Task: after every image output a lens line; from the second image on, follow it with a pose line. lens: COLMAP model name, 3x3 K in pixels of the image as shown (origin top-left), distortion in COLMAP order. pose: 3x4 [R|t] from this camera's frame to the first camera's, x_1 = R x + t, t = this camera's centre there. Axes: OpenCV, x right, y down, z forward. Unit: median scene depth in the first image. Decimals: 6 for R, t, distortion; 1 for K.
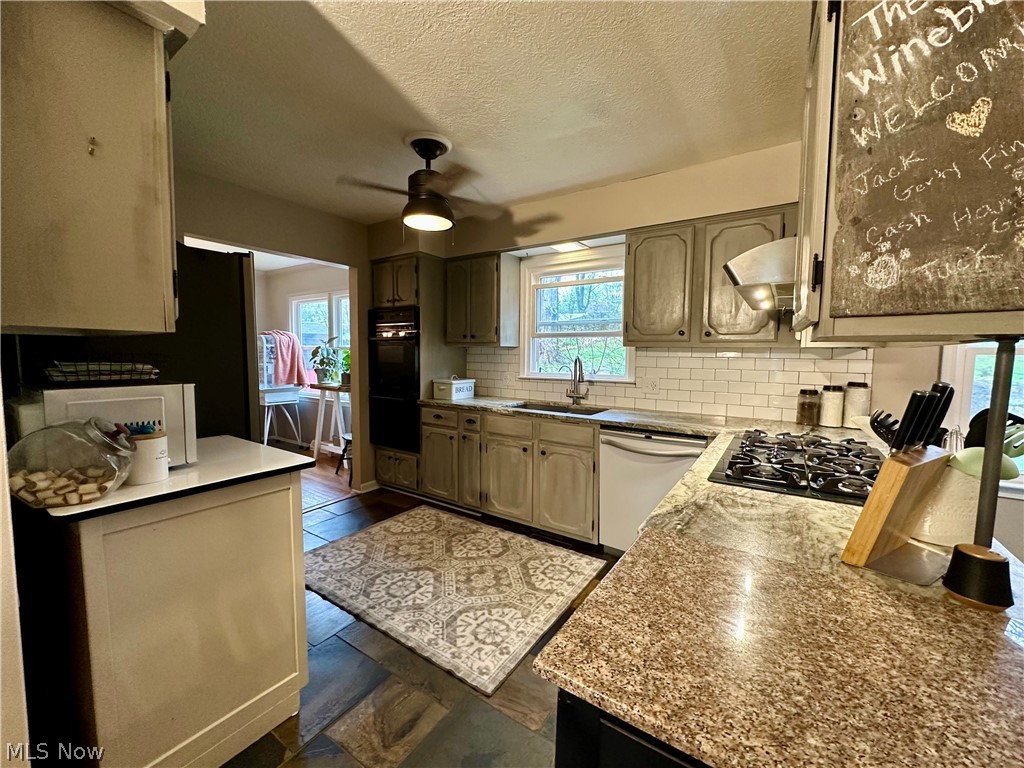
lens RADIAL K [[409.3, 0, 512.2], [0, 409.3, 384.6], [0, 0, 1]] dist [-0.004011, -0.000255]
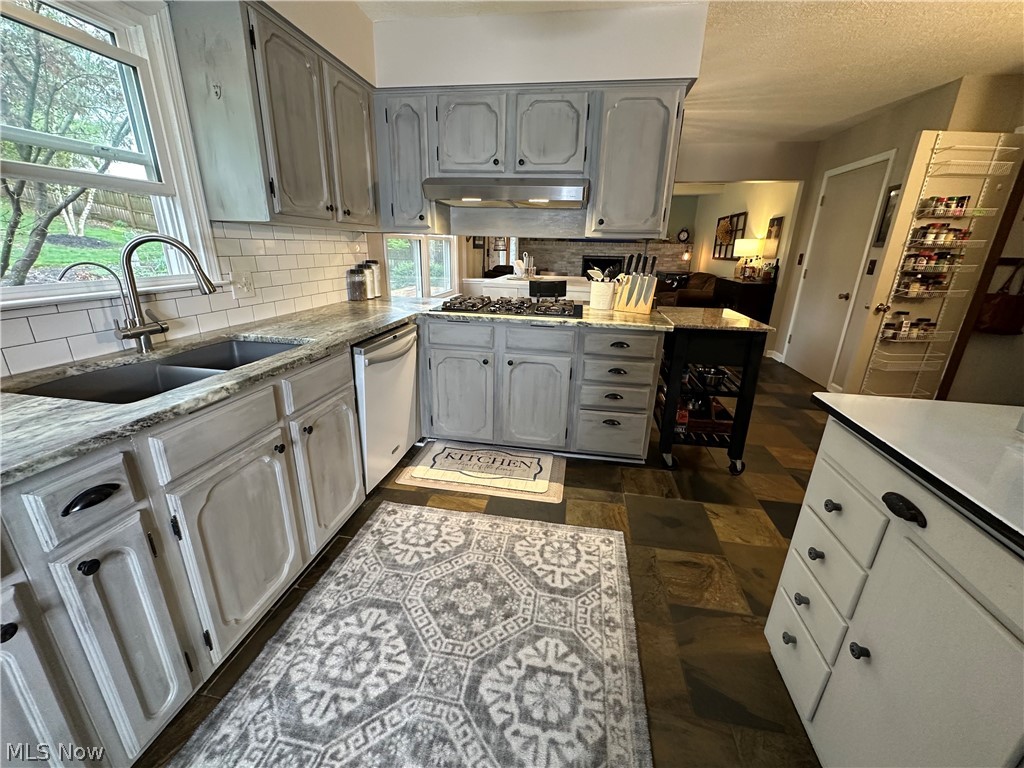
lens RADIAL K [[409.3, 0, 513.5], [0, 409.3, 380.2], [0, 0, 1]] dist [-0.004011, -0.000255]
pose [[-0.413810, -0.303885, 0.858147, -0.537934], [0.041280, 0.935409, 0.351150, -0.081384], [-0.909427, 0.180734, -0.374537, 1.069980]]
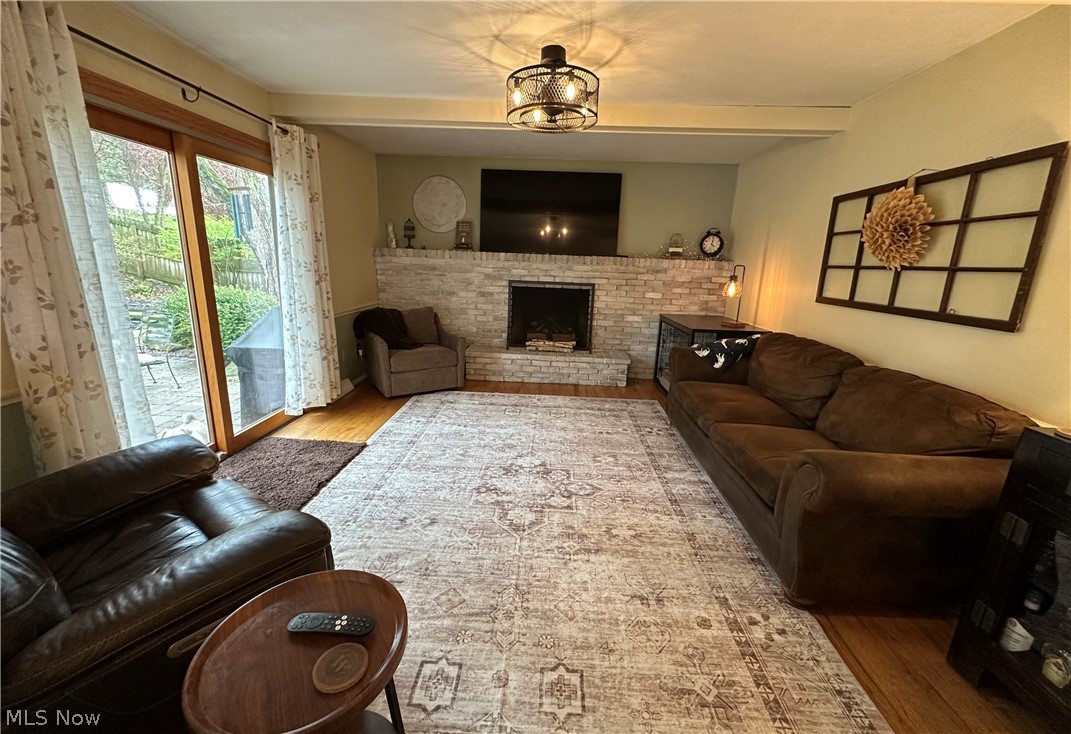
lens RADIAL K [[427.7, 0, 537.7], [0, 427.7, 362.0], [0, 0, 1]] dist [-0.000286, -0.000064]
pose [[-0.517019, -0.232788, 0.823712, 1.244902], [0.018268, 0.959090, 0.282513, 0.016531], [-0.855779, 0.161112, -0.491615, -0.390763]]
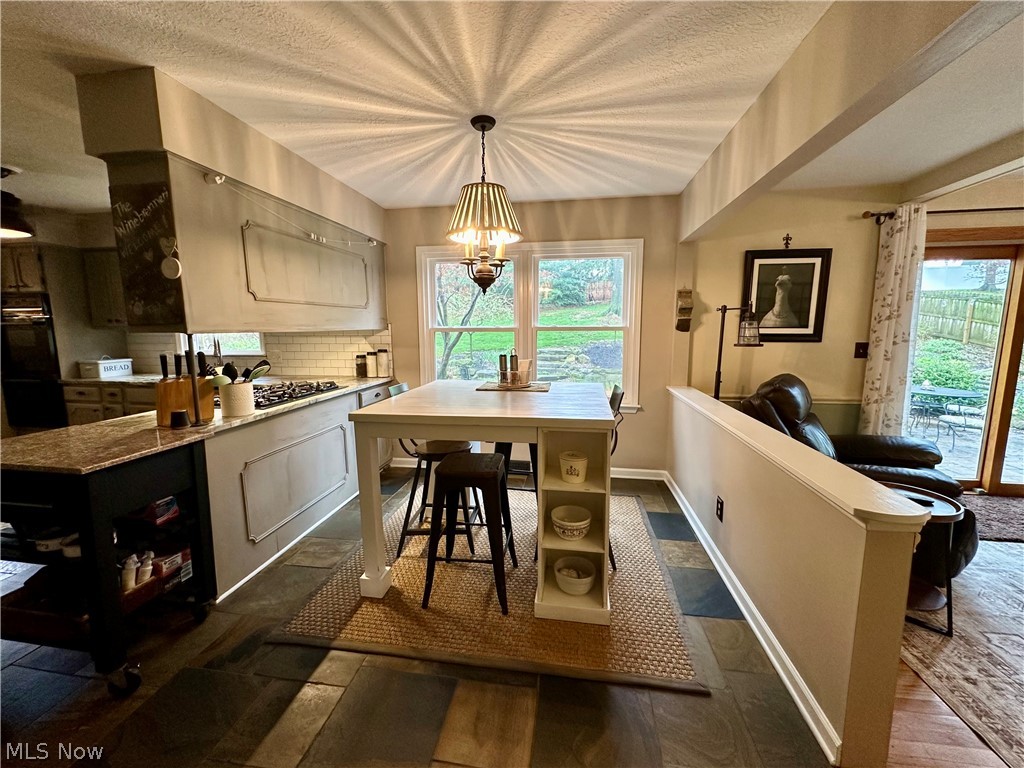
lens RADIAL K [[409.3, 0, 512.4], [0, 409.3, 384.7], [0, 0, 1]] dist [-0.004011, -0.000255]
pose [[0.903796, -0.073513, 0.421603, 0.603025], [0.046480, 0.996170, 0.074059, 0.038633], [-0.425432, -0.047339, 0.903751, -0.737203]]
